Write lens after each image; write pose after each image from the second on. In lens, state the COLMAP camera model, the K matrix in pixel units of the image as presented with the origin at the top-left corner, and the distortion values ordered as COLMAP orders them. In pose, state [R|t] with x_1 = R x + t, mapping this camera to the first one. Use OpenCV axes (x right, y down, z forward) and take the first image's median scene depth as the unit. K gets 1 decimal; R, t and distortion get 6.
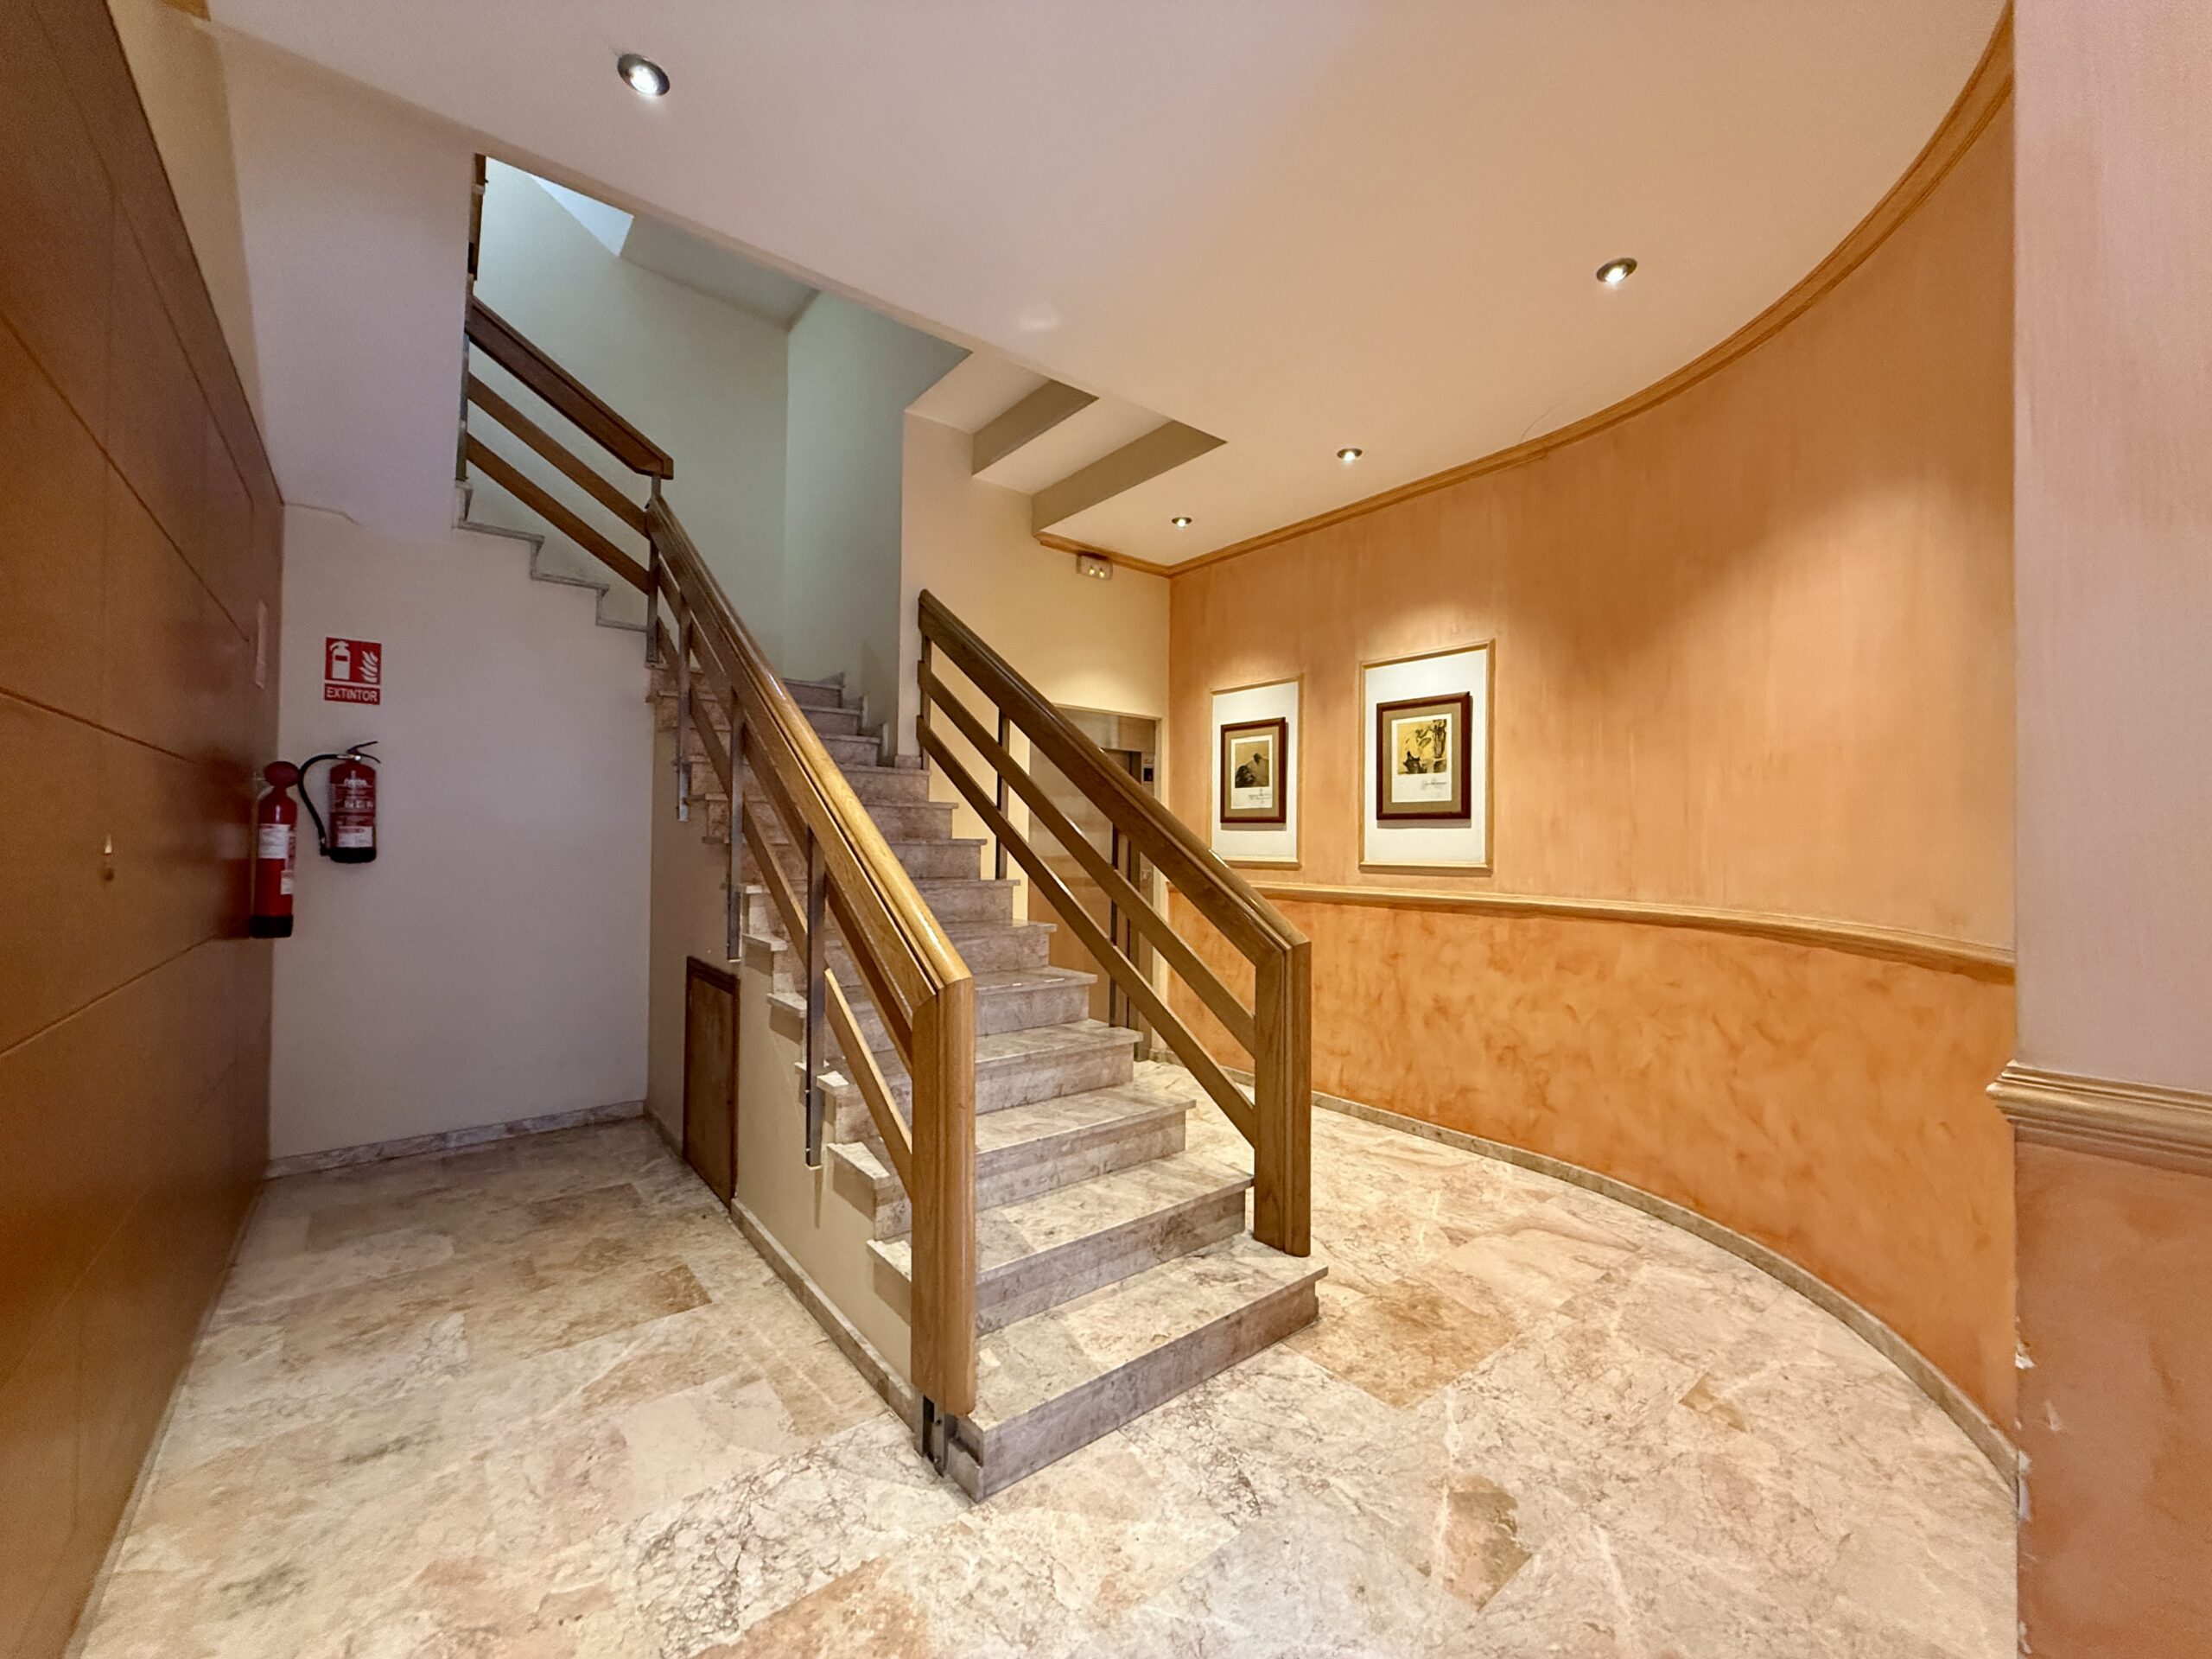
lens RADIAL K [[878.3, 0, 1101.2], [0, 878.3, 831.2], [0, 0, 1]] dist [0.000714, -0.000097]
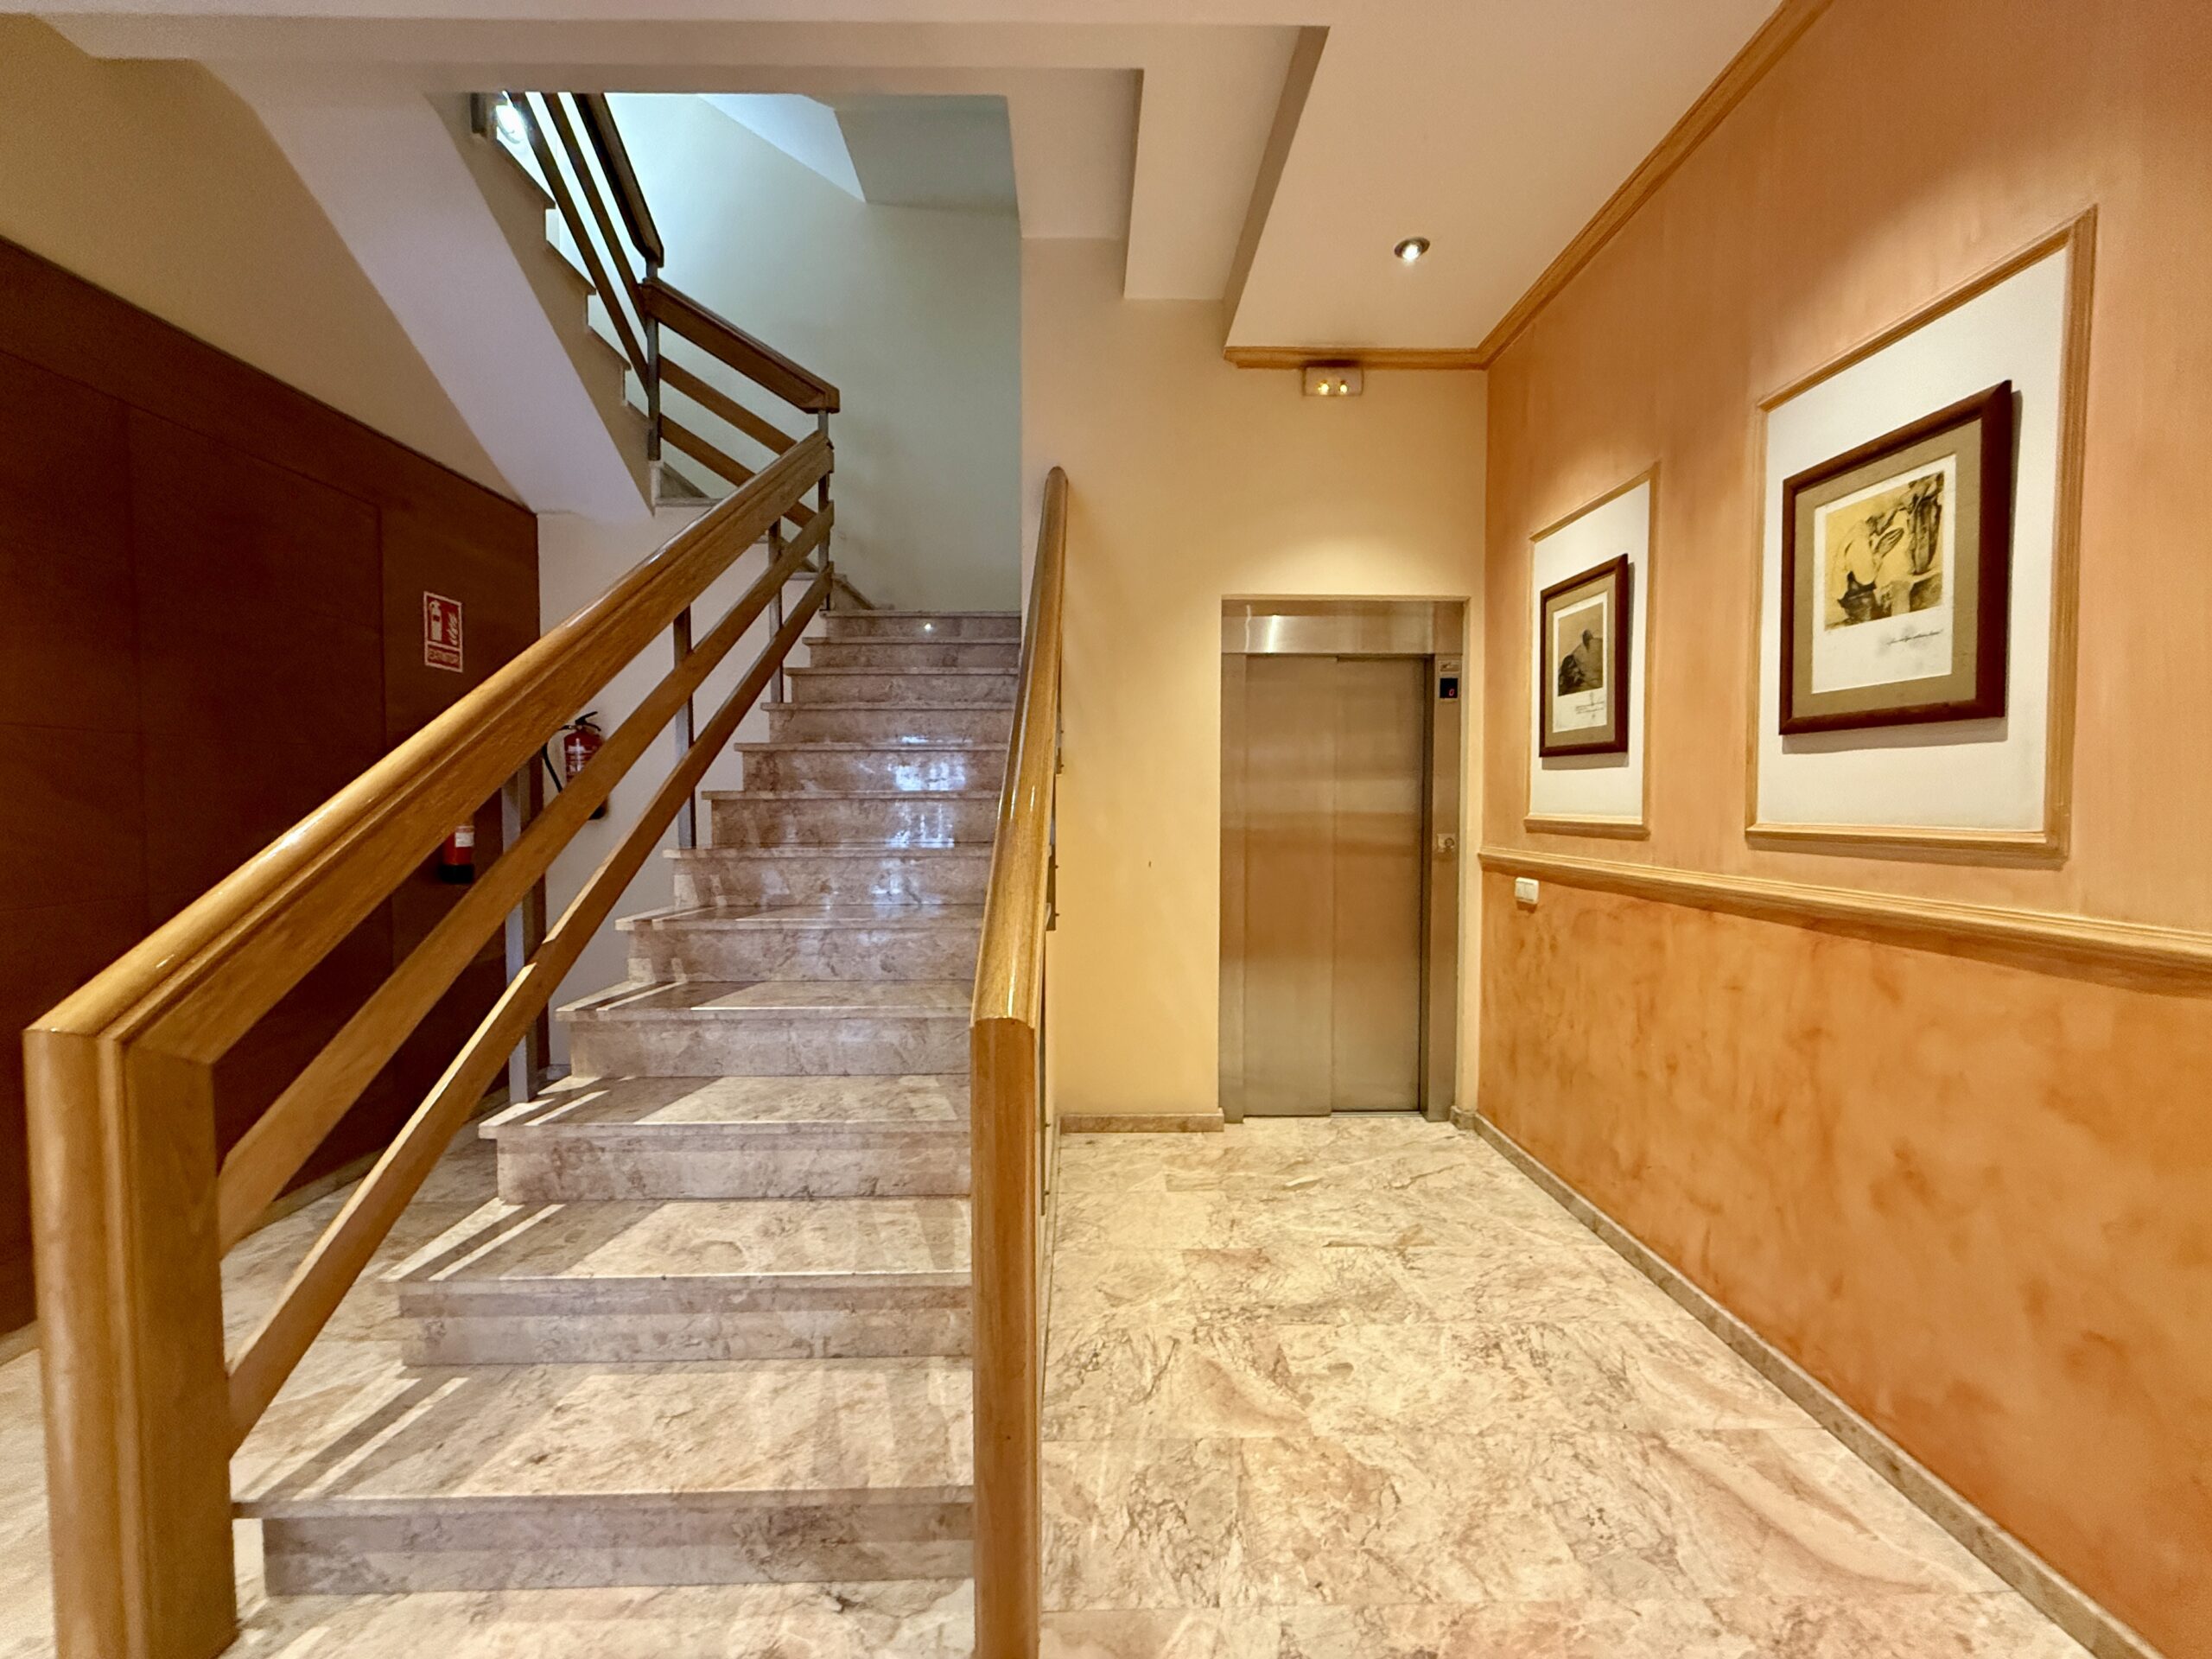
lens RADIAL K [[878.3, 0, 1101.2], [0, 878.3, 831.2], [0, 0, 1]] dist [0.000714, -0.000097]
pose [[0.794802, 0.011950, -0.606751, 0.327680], [0.017413, 0.998945, 0.042483, 0.012340], [0.606619, -0.044330, 0.793756, 0.434774]]
